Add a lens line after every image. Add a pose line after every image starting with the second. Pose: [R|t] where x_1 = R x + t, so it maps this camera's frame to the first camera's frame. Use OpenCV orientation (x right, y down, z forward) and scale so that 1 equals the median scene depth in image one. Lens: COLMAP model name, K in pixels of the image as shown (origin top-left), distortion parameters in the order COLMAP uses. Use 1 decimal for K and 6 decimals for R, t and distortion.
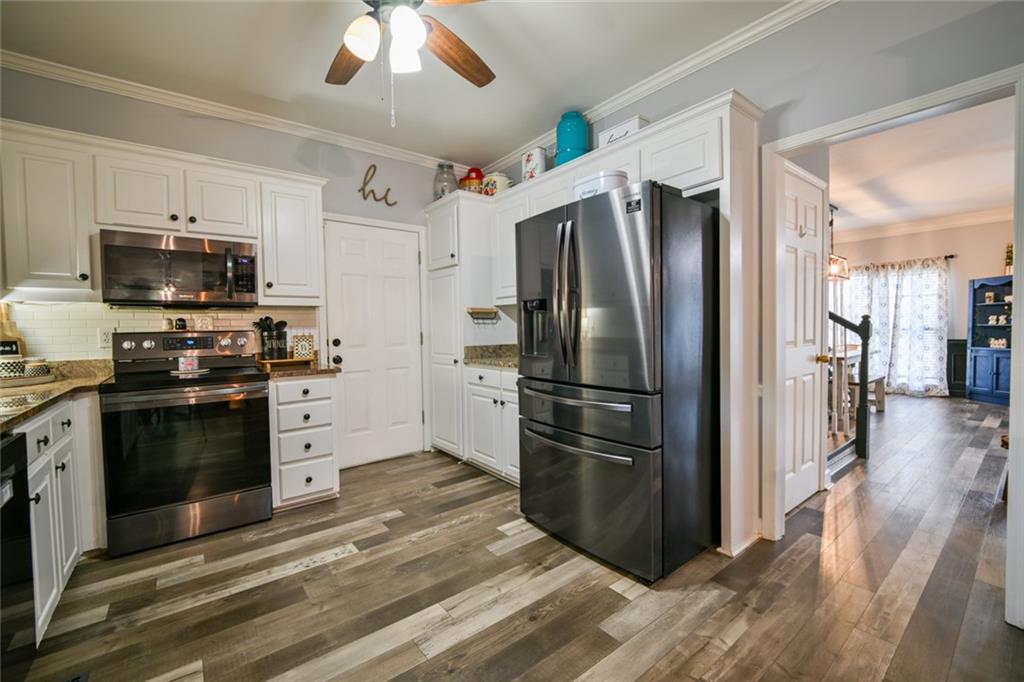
lens RADIAL K [[423.4, 0, 514.8], [0, 423.4, 339.1], [0, 0, 1]] dist [-0.008403, -0.003504]
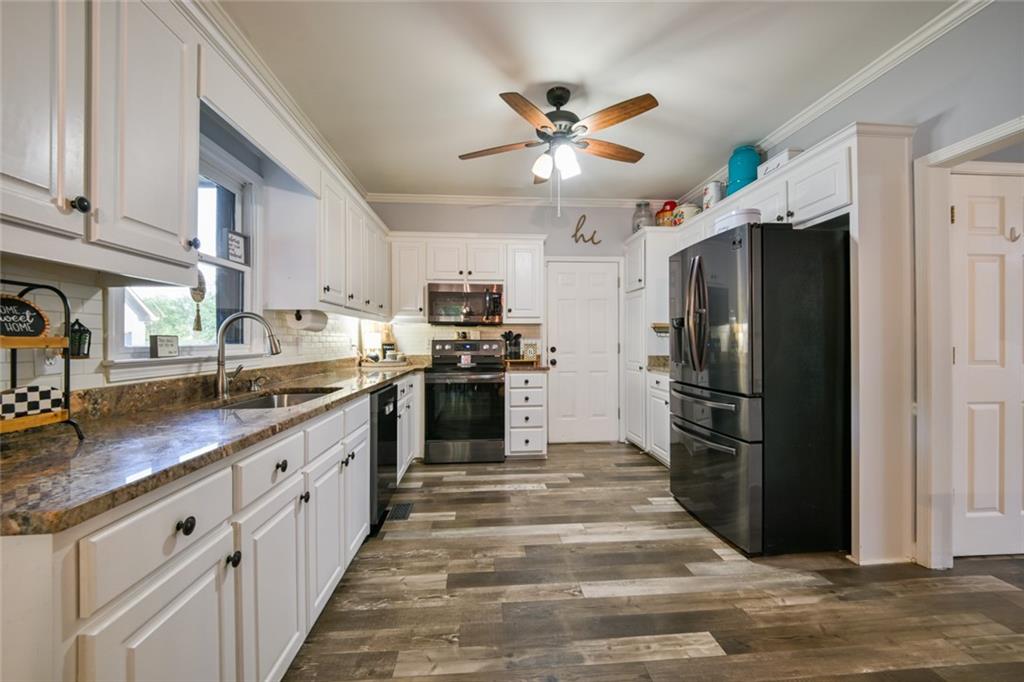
lens RADIAL K [[423.4, 0, 512.8], [0, 423.4, 337.3], [0, 0, 1]] dist [-0.008403, -0.003504]
pose [[0.829878, 0.010159, -0.557853, 0.319855], [-0.026872, 0.999402, -0.021775, 0.002572], [0.557298, 0.033062, 0.829654, -0.291707]]
